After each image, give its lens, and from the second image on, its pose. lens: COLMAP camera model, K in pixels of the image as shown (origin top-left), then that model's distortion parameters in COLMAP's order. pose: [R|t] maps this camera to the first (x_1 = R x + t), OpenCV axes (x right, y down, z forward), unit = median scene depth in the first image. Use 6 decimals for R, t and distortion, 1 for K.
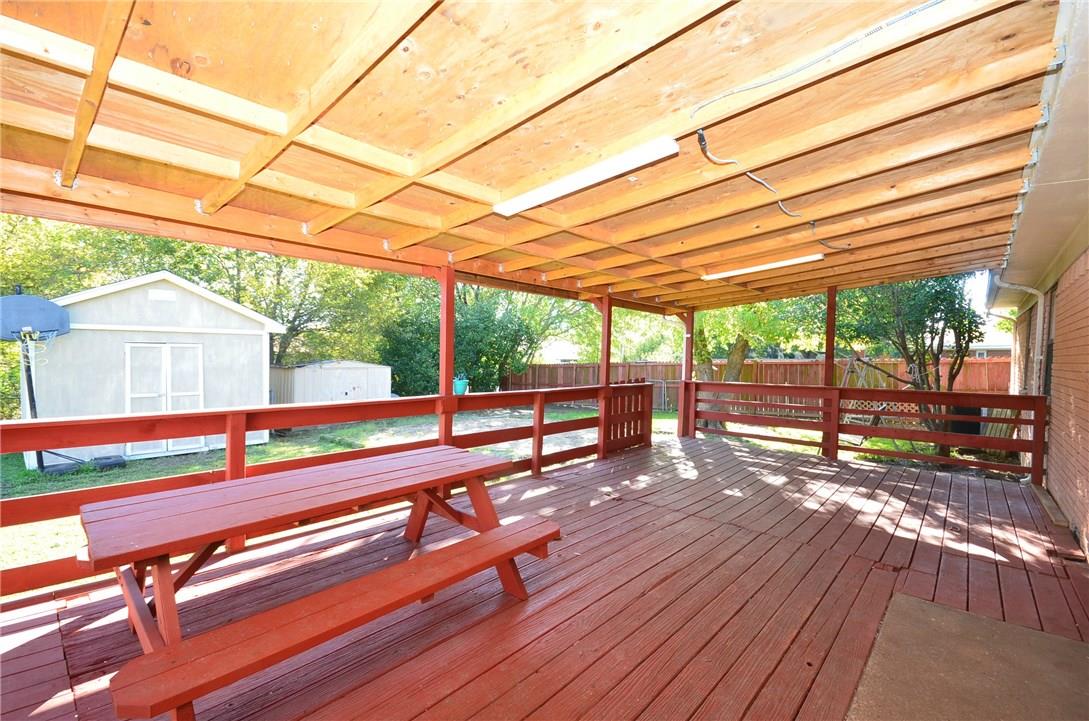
lens RADIAL K [[476.6, 0, 544.5], [0, 476.6, 360.5], [0, 0, 1]] dist [-0.003151, -0.000376]
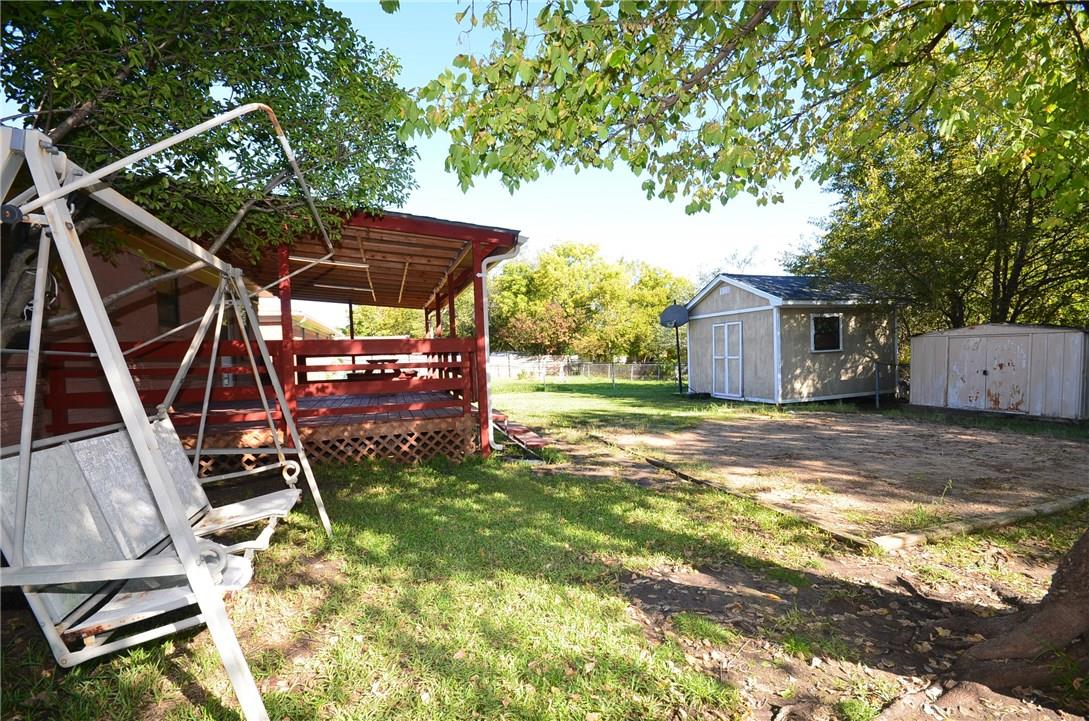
lens RADIAL K [[476.6, 0, 544.5], [0, 476.6, 360.5], [0, 0, 1]] dist [-0.003151, -0.000376]
pose [[-0.490202, 0.013012, -0.871512, 0.736682], [0.010183, 0.999906, 0.009202, 0.059183], [0.871549, -0.004364, -0.490288, 1.184953]]
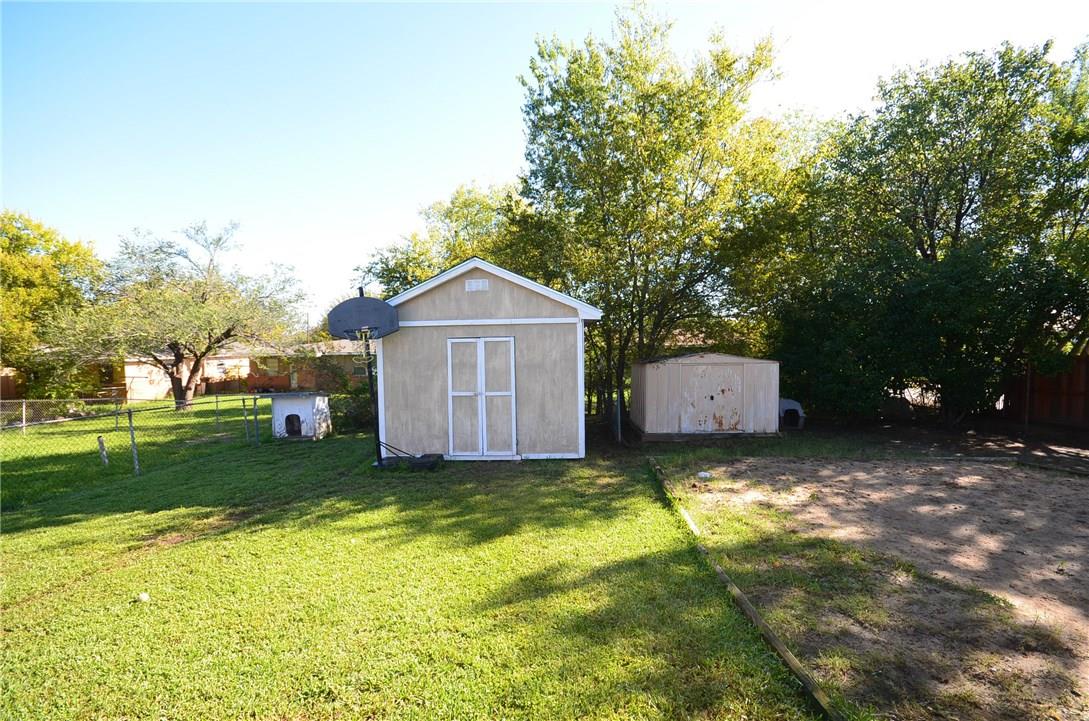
lens RADIAL K [[476.6, 0, 544.5], [0, 476.6, 360.5], [0, 0, 1]] dist [-0.003151, -0.000376]
pose [[0.634751, -0.001423, -0.772715, -0.009572], [0.013168, 0.999873, 0.008975, 0.001183], [0.772604, -0.015872, 0.634689, 0.492875]]
